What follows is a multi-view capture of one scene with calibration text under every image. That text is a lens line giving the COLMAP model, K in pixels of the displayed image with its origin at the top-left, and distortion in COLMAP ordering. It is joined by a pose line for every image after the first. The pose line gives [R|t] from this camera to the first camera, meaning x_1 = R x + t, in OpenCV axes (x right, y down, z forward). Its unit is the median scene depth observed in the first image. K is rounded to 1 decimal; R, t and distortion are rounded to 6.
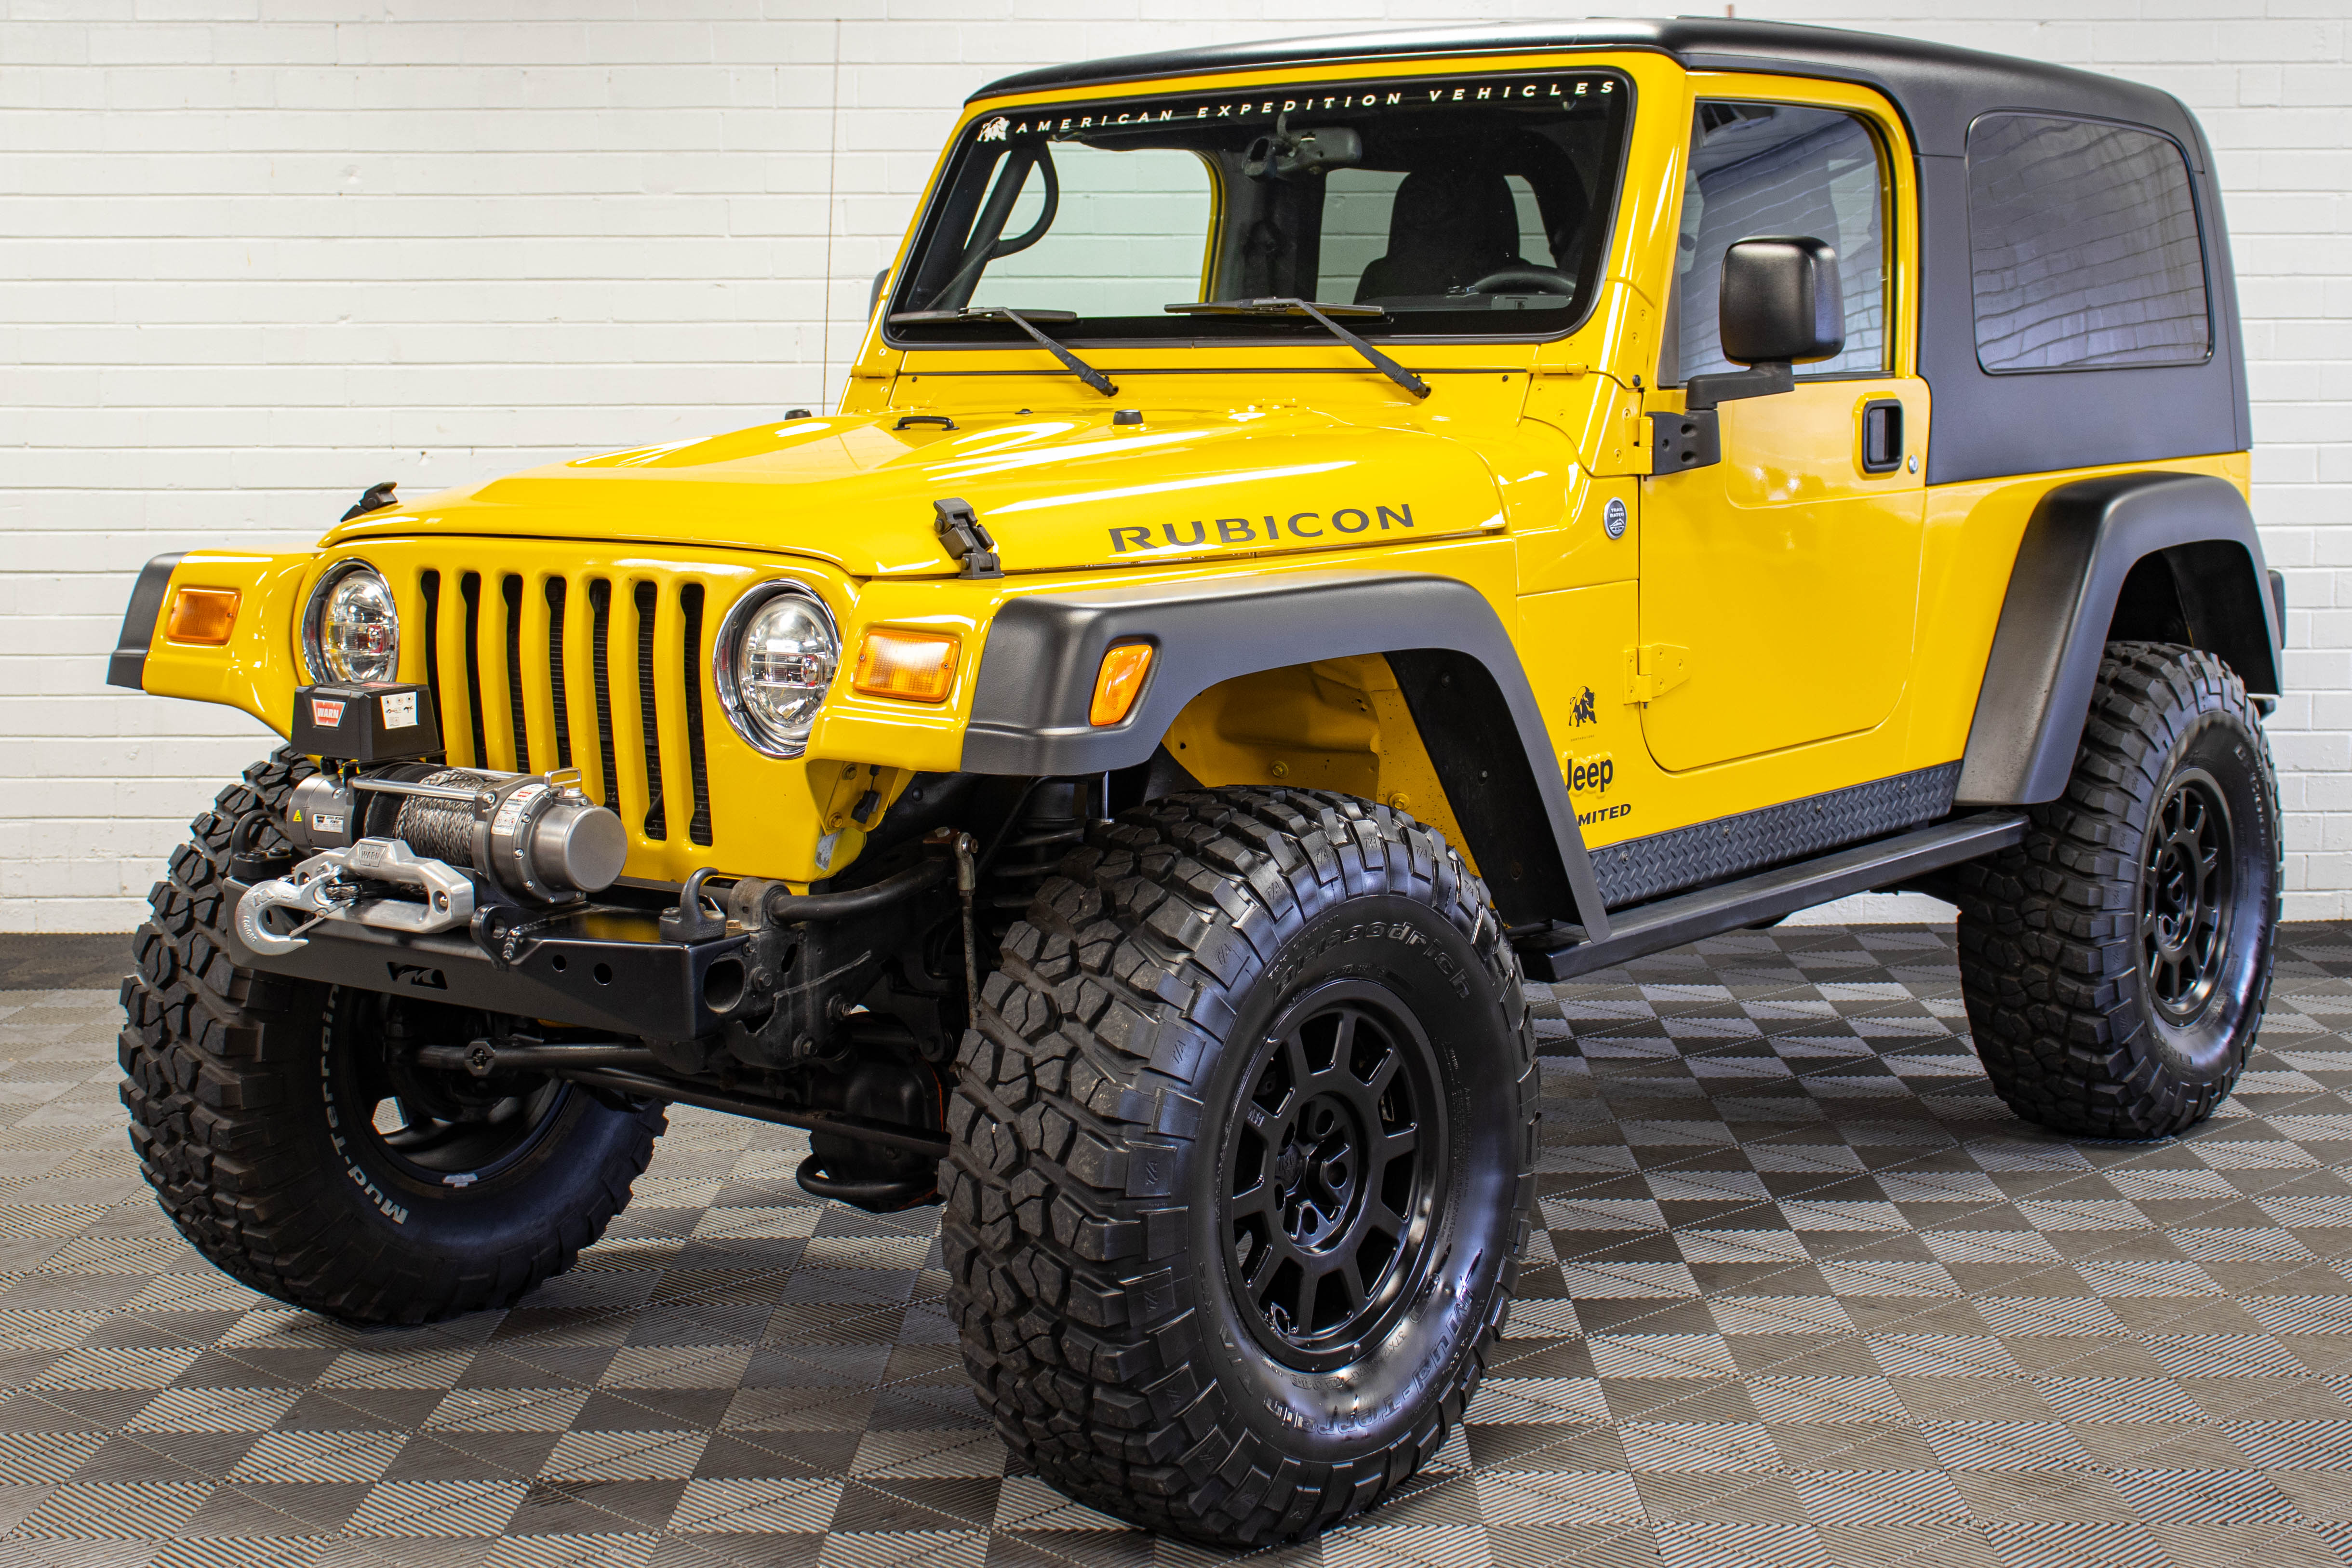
lens RADIAL K [[1159.7, 0, 1173.8], [0, 1159.7, 786.2], [0, 0, 1]] dist [-0.002391, 0.002052]
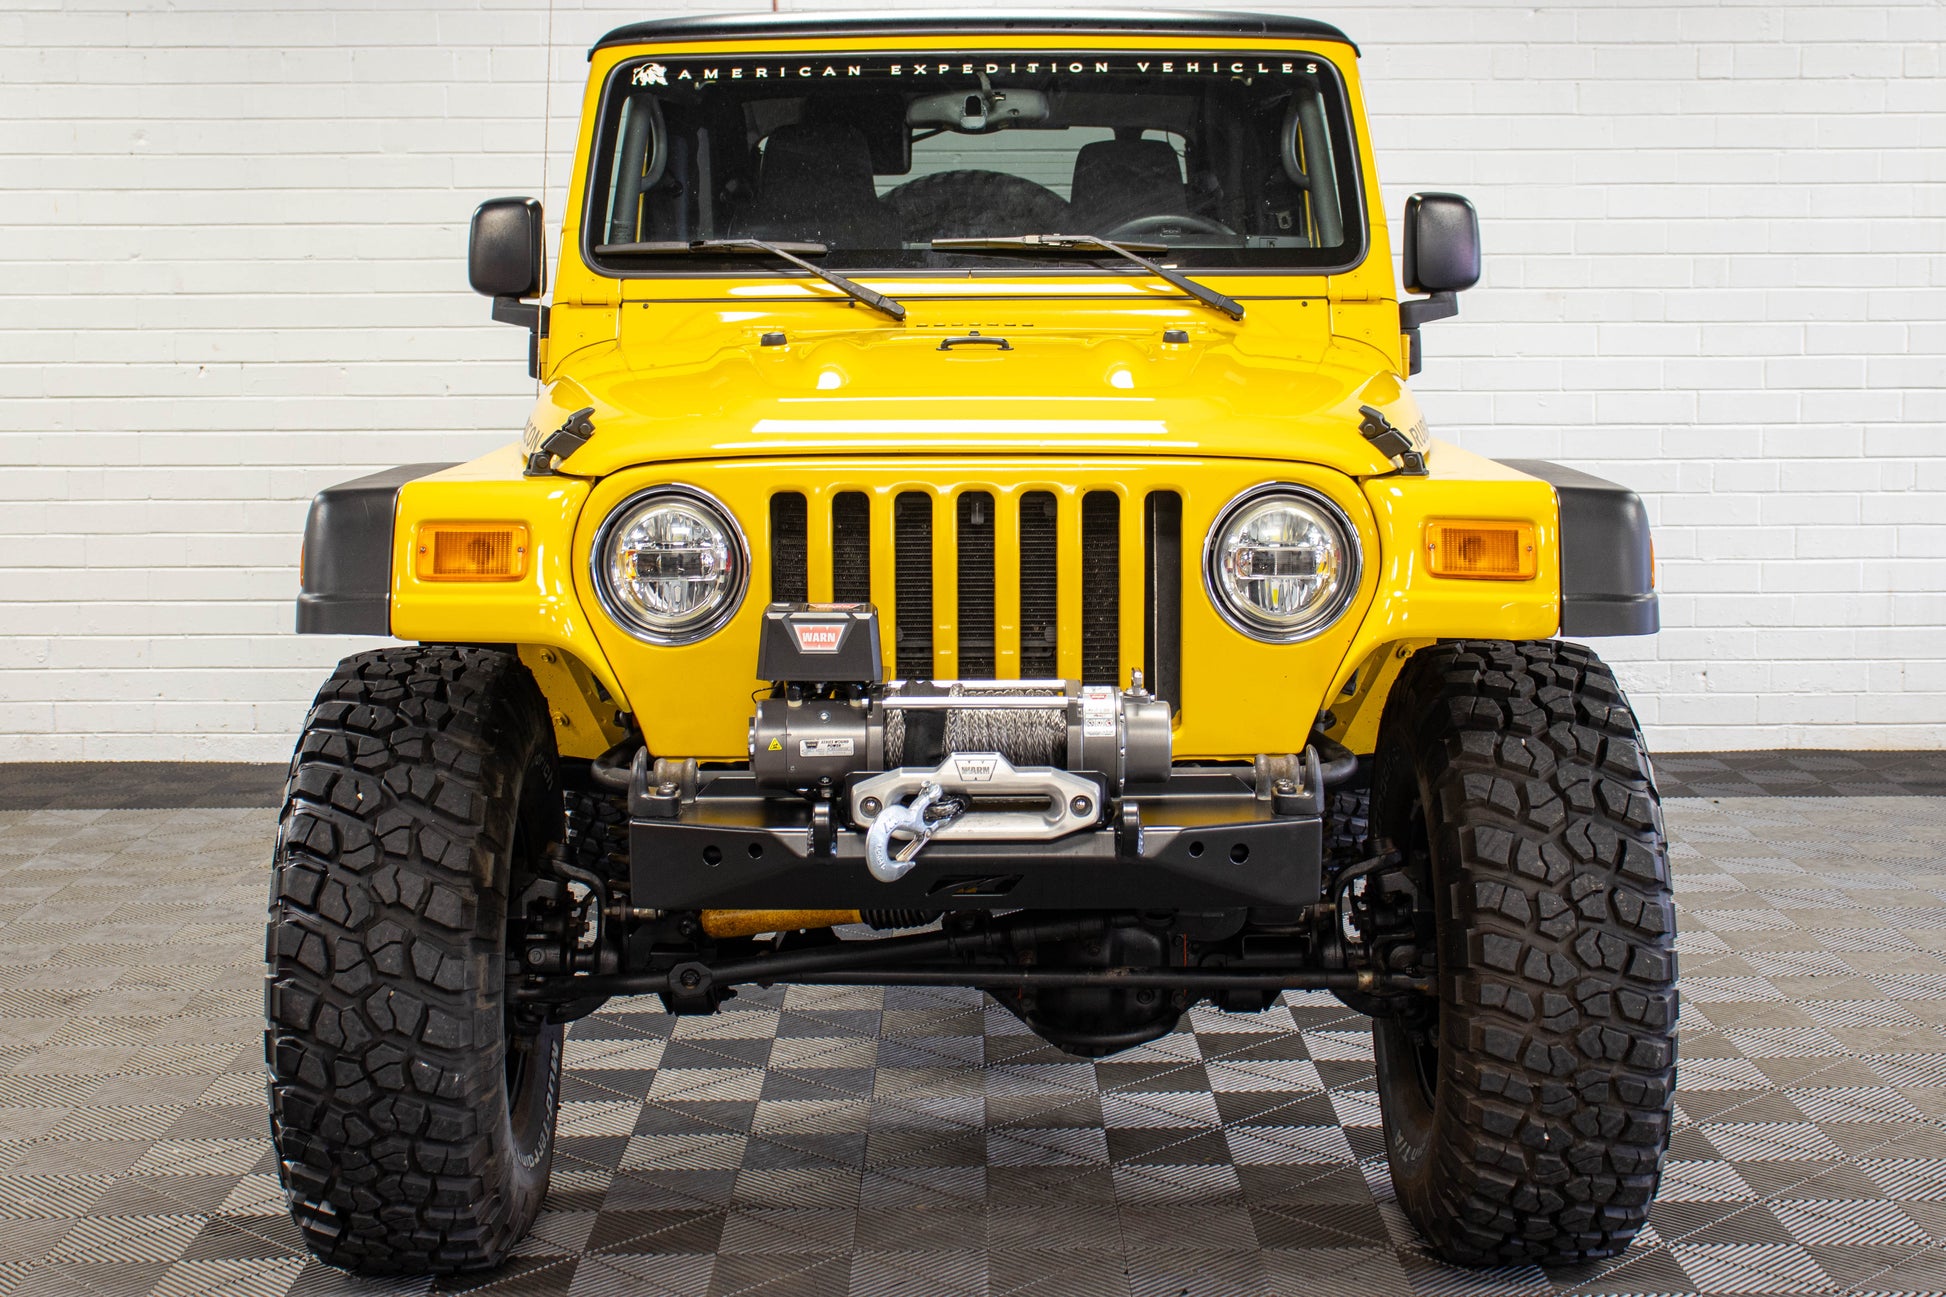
lens RADIAL K [[959.5, 0, 976.7], [0, 959.5, 641.7], [0, 0, 1]] dist [-0.002391, 0.002052]
pose [[0.999997, -0.002290, 0.000317, 0.198992], [0.002289, 0.999996, 0.001420, -0.000885], [-0.000320, -0.001420, 0.999999, -0.002772]]
